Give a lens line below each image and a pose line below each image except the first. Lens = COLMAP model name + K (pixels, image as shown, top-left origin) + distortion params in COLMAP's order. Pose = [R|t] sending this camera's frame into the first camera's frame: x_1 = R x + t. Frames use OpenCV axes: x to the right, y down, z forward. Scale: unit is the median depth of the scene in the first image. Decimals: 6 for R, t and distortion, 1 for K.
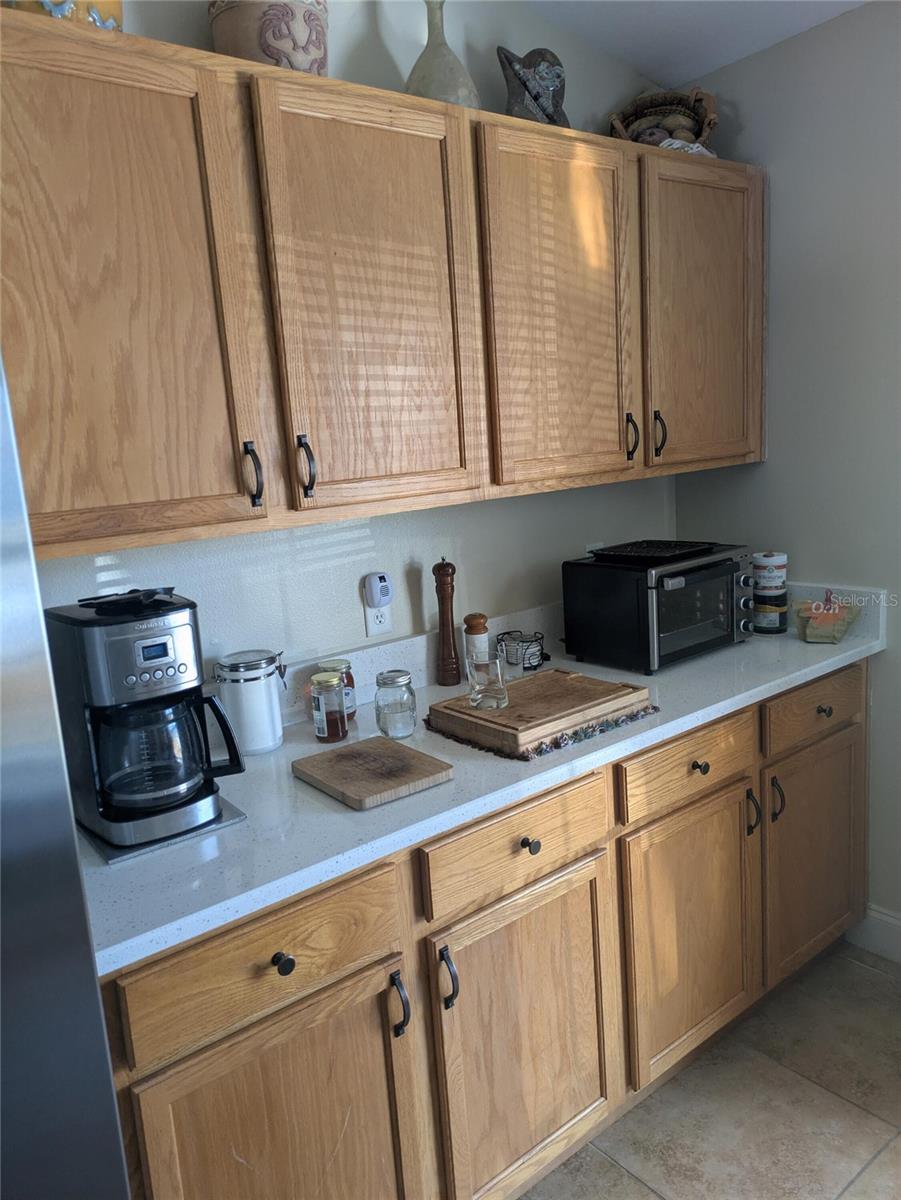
lens RADIAL K [[889.7, 0, 450.9], [0, 889.7, 601.8], [0, 0, 1]] dist [0.045668, -0.051414]
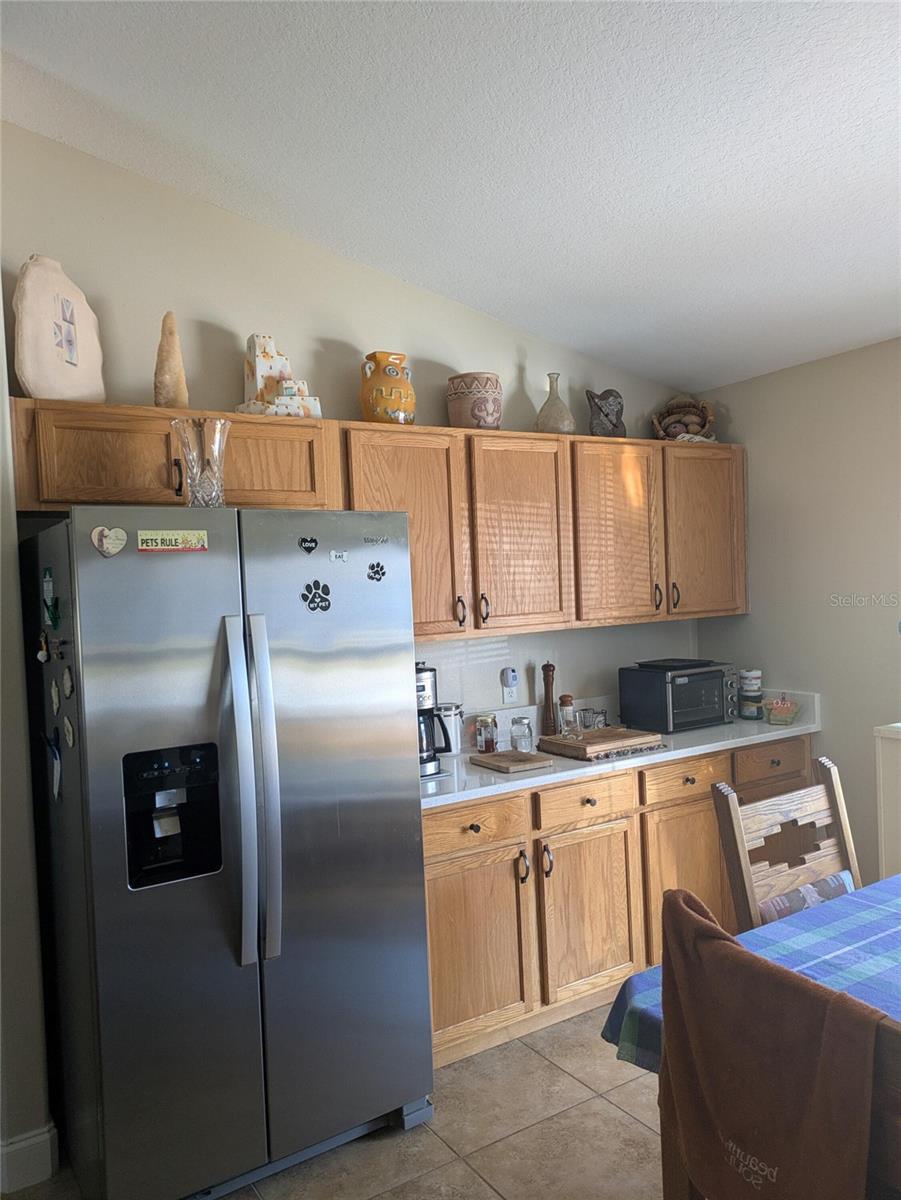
lens RADIAL K [[889.7, 0, 426.5], [0, 889.7, 584.7], [0, 0, 1]] dist [0.045668, -0.051414]
pose [[0.990672, 0.030720, -0.132759, -0.021001], [-0.053026, 0.984376, -0.167903, 0.132183], [0.125527, 0.173376, 0.976823, -0.929946]]
